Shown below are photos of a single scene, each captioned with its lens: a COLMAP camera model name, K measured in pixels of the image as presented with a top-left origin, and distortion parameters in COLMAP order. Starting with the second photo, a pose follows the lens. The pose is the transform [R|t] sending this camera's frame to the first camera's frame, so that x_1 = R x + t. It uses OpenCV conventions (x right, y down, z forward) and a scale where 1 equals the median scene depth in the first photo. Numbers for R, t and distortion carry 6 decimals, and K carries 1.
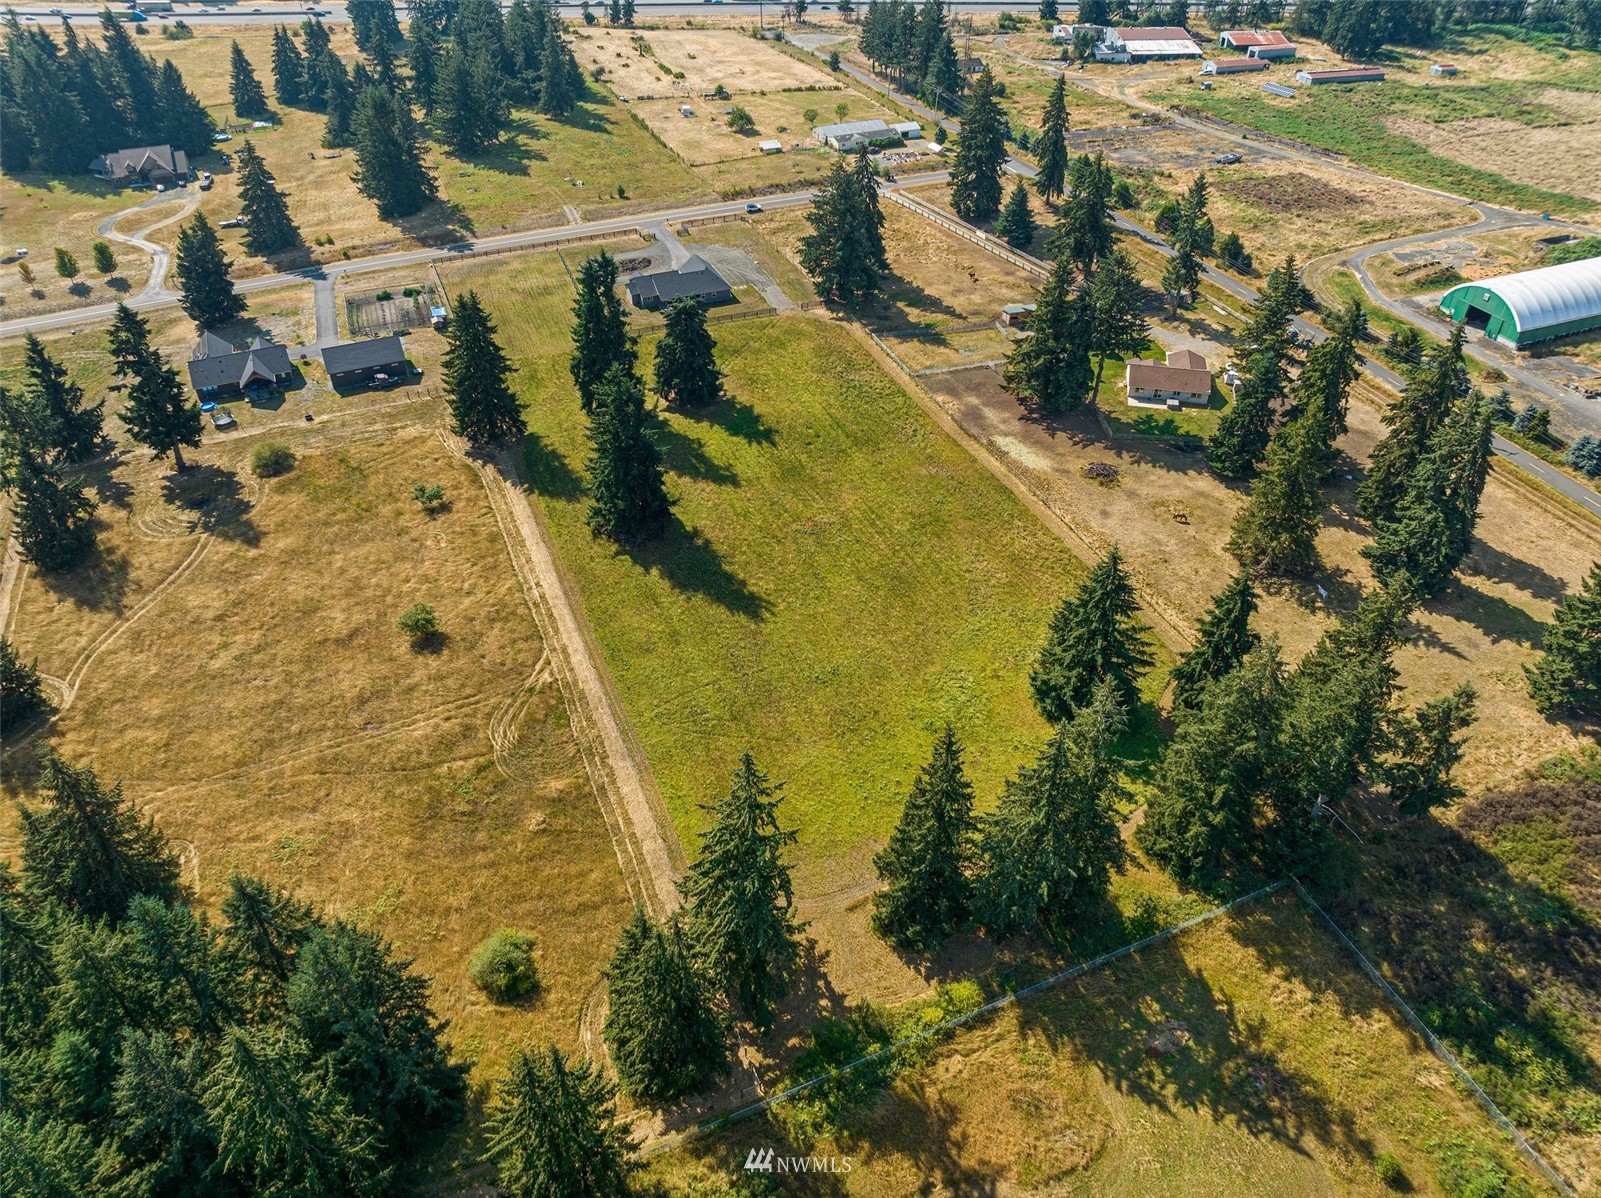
lens RADIAL K [[1135.4, 0, 800.5], [0, 1135.4, 599.0], [0, 0, 1]] dist [-0.042960, 0.010076]
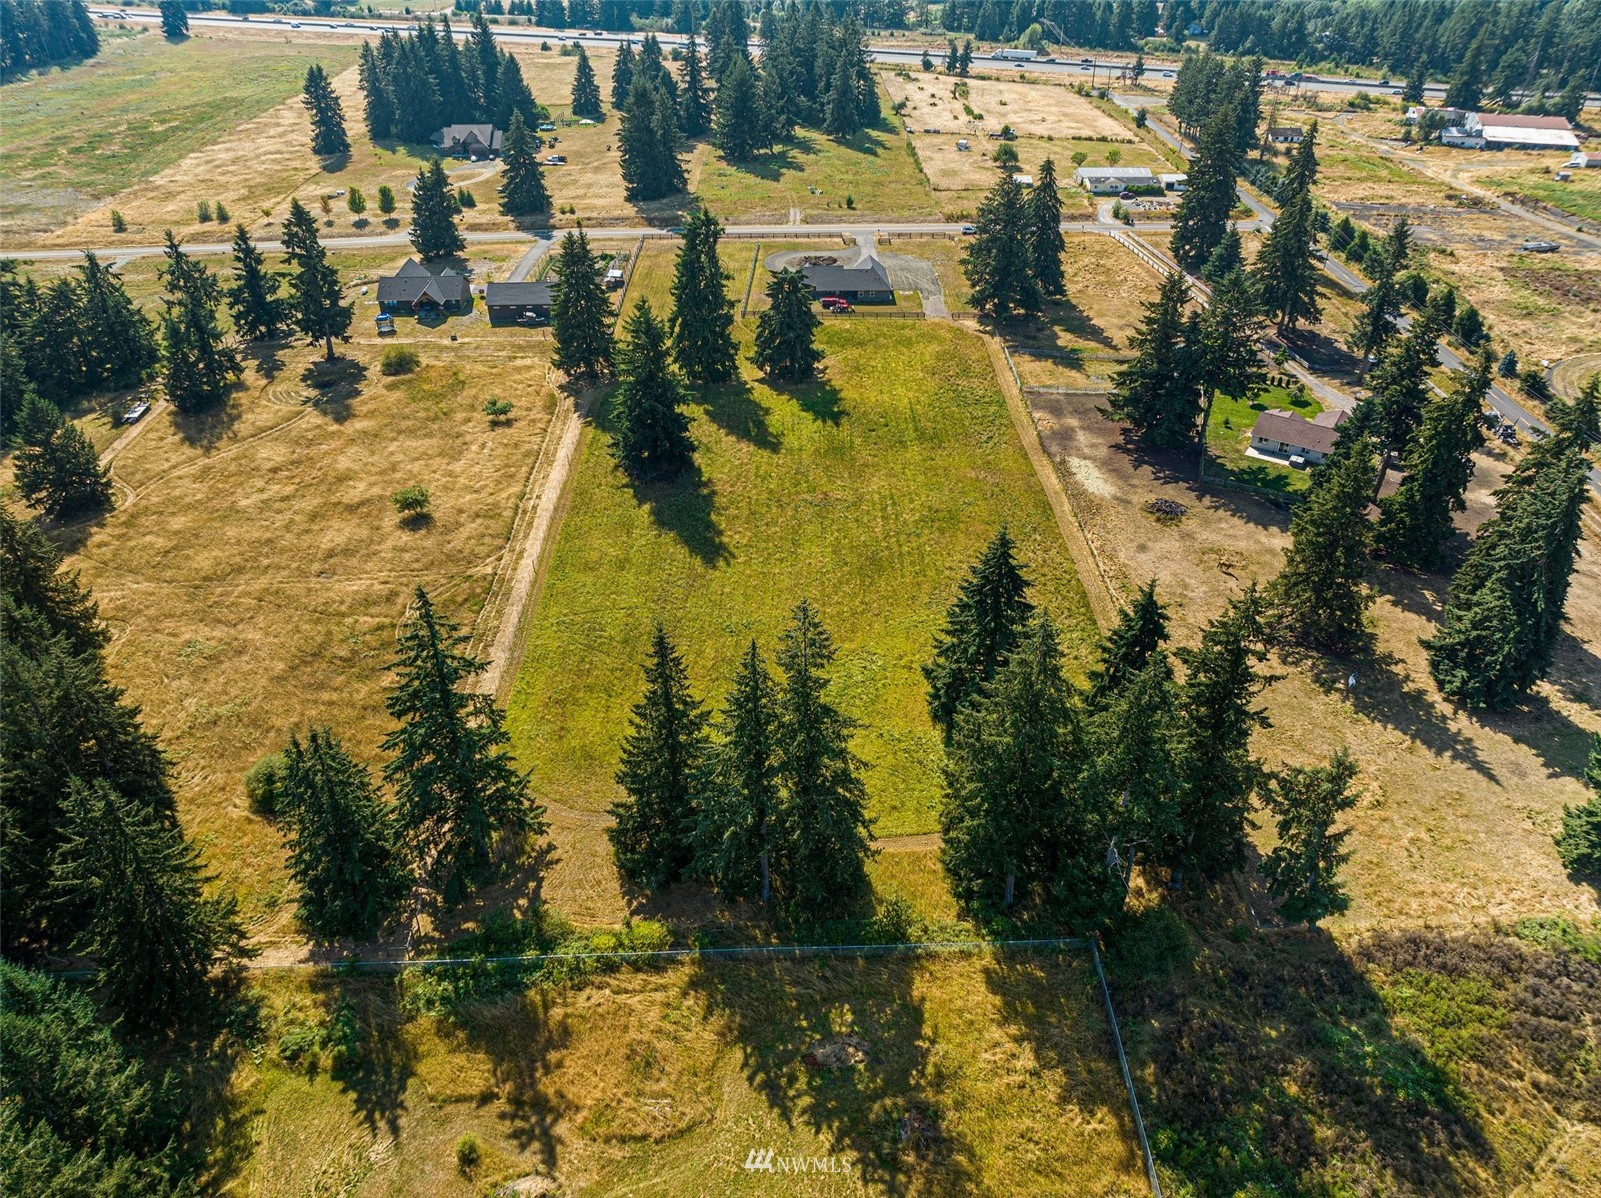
lens RADIAL K [[1135.4, 0, 800.5], [0, 1135.4, 599.0], [0, 0, 1]] dist [-0.042960, 0.010076]
pose [[0.931455, 0.205433, -0.300314, 0.263791], [-0.225887, 0.973537, -0.034653, 0.049298], [0.285248, 0.100115, 0.953211, 0.074381]]
